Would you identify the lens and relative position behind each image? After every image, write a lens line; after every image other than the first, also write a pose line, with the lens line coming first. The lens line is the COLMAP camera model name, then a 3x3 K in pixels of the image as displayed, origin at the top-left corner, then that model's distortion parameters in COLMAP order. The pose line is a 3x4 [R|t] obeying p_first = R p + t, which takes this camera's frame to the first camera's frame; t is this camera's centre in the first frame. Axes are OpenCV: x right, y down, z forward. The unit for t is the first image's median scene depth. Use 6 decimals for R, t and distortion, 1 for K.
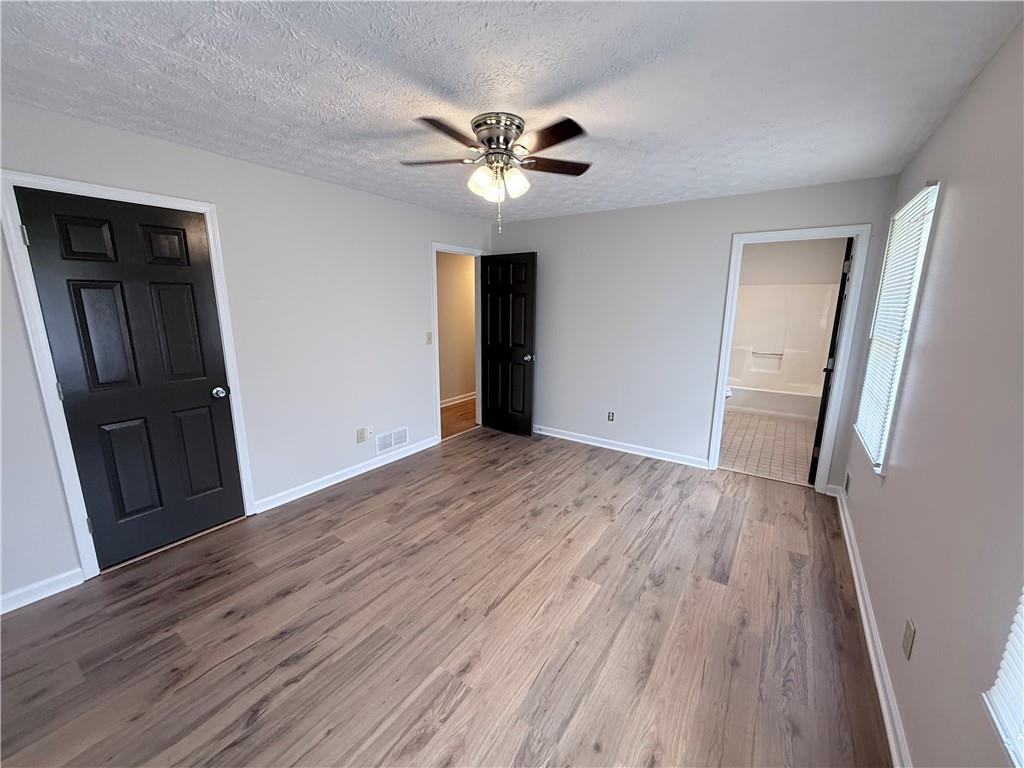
lens RADIAL K [[405.8, 0, 510.1], [0, 405.8, 384.0], [0, 0, 1]] dist [0.000982, -0.000374]
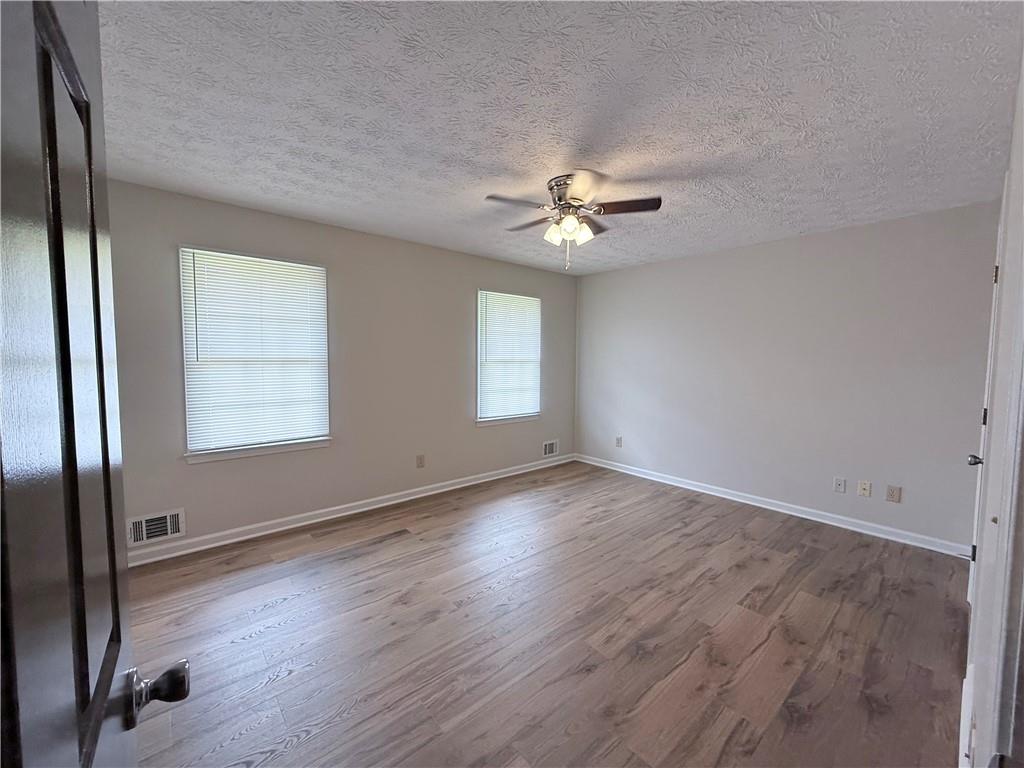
lens RADIAL K [[405.8, 0, 510.1], [0, 405.8, 384.0], [0, 0, 1]] dist [0.000982, -0.000374]
pose [[-0.967635, -0.031476, 0.250382, -0.151552], [0.035145, 0.965712, 0.257226, -0.324380], [-0.249894, 0.257701, -0.933351, 1.953931]]
